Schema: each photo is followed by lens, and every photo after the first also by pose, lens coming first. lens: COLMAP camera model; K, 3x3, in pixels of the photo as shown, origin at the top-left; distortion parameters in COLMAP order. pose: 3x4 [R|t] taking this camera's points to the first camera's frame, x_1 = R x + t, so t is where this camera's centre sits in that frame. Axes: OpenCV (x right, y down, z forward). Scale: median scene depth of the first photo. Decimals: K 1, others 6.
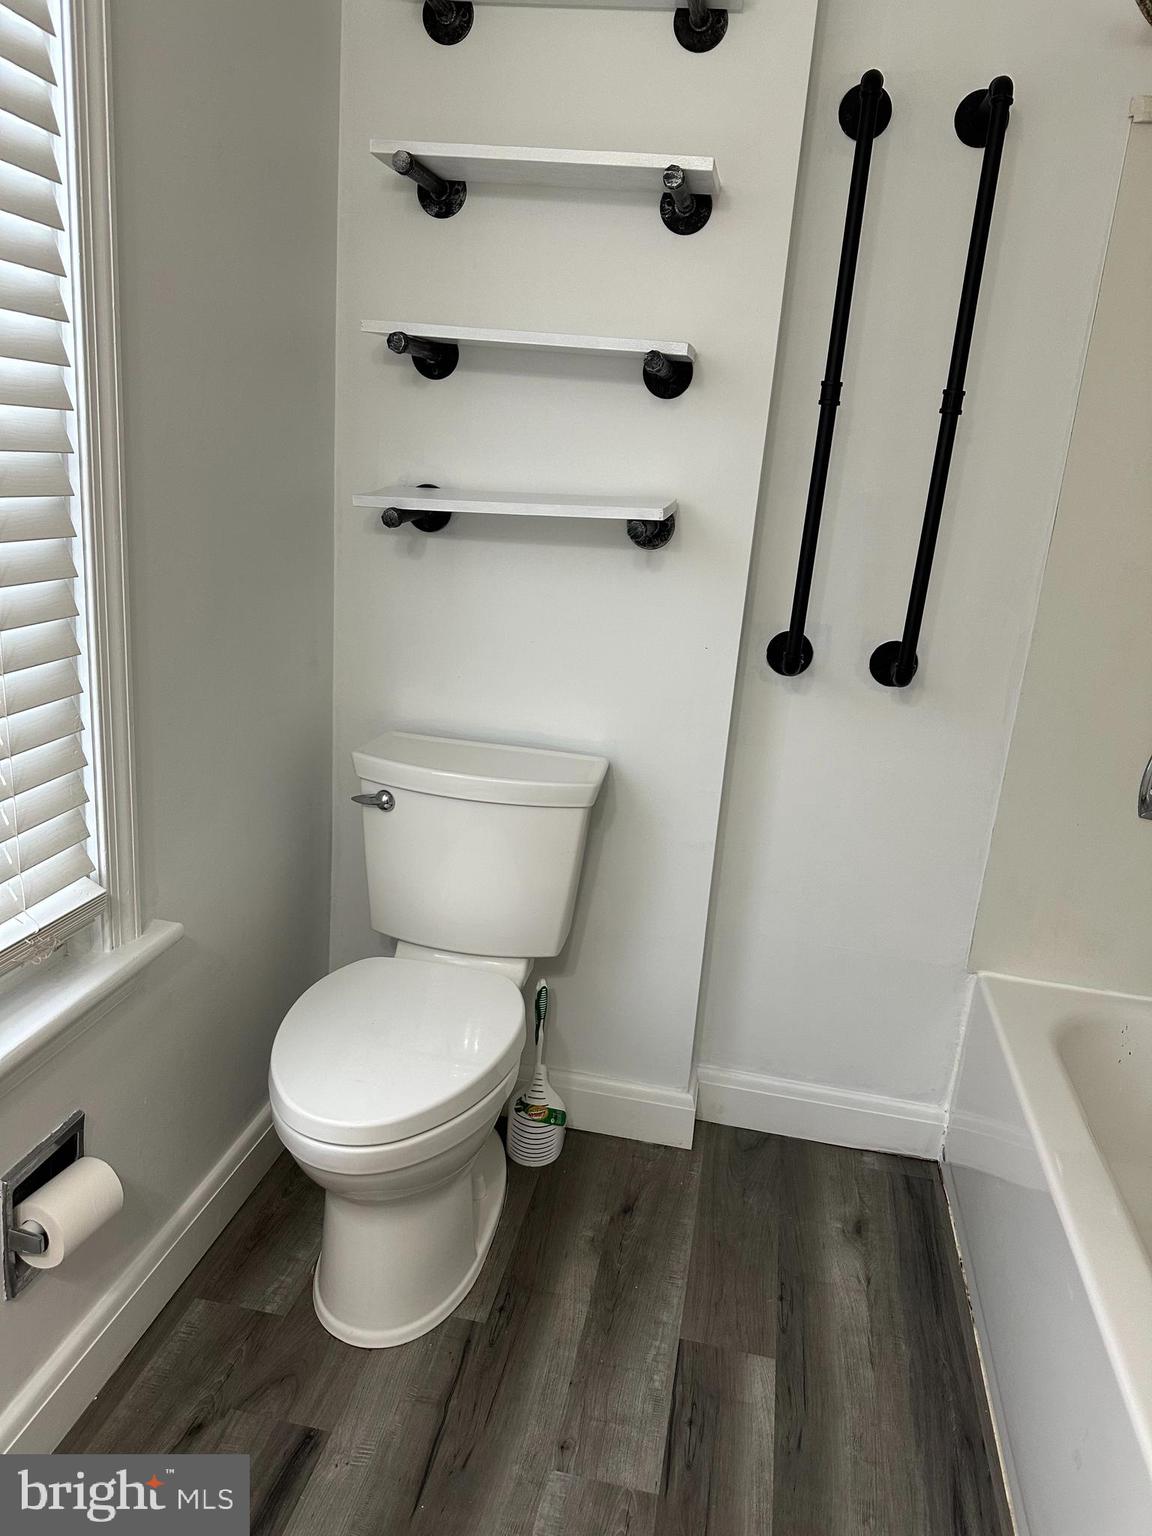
lens RADIAL K [[1106.1, 0, 585.6], [0, 1106.1, 771.7], [0, 0, 1]] dist [-0.004027, -0.006428]
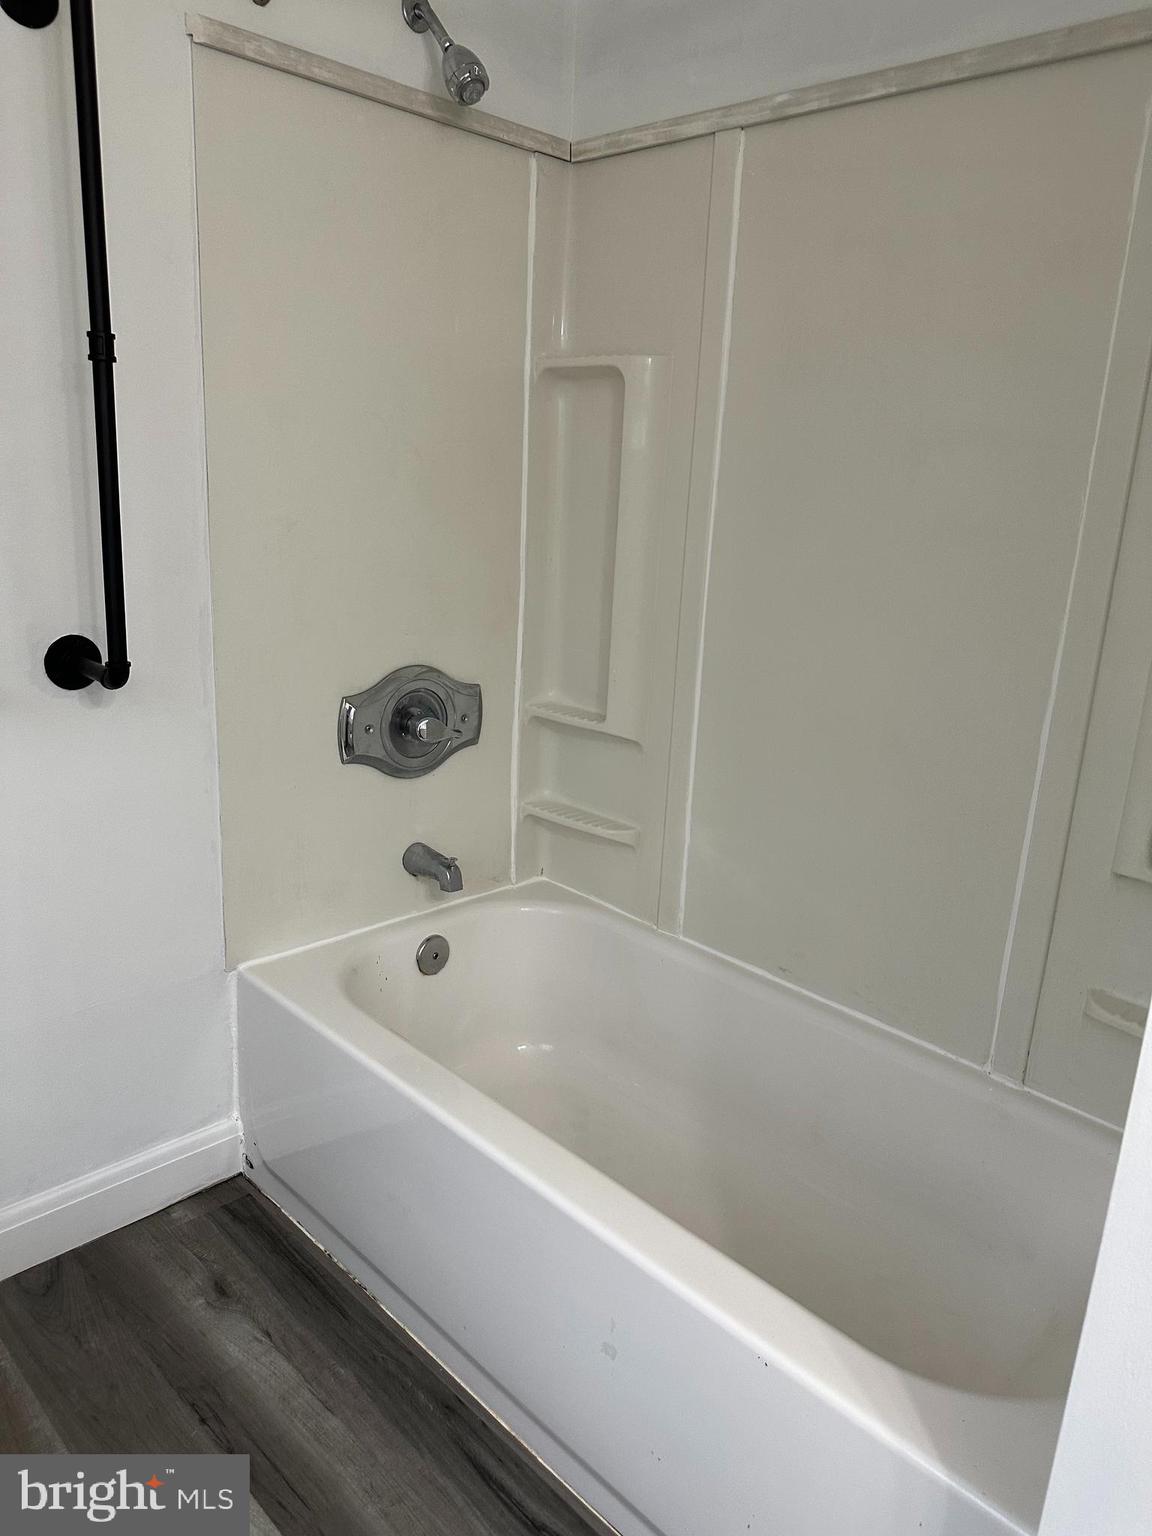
lens RADIAL K [[1106.1, 0, 577.1], [0, 1106.1, 760.8], [0, 0, 1]] dist [-0.004027, -0.006428]
pose [[0.573625, -0.268799, 0.773758, -0.169767], [0.231758, 0.959284, 0.161435, -0.075723], [-0.785648, 0.086721, 0.612566, 0.204909]]
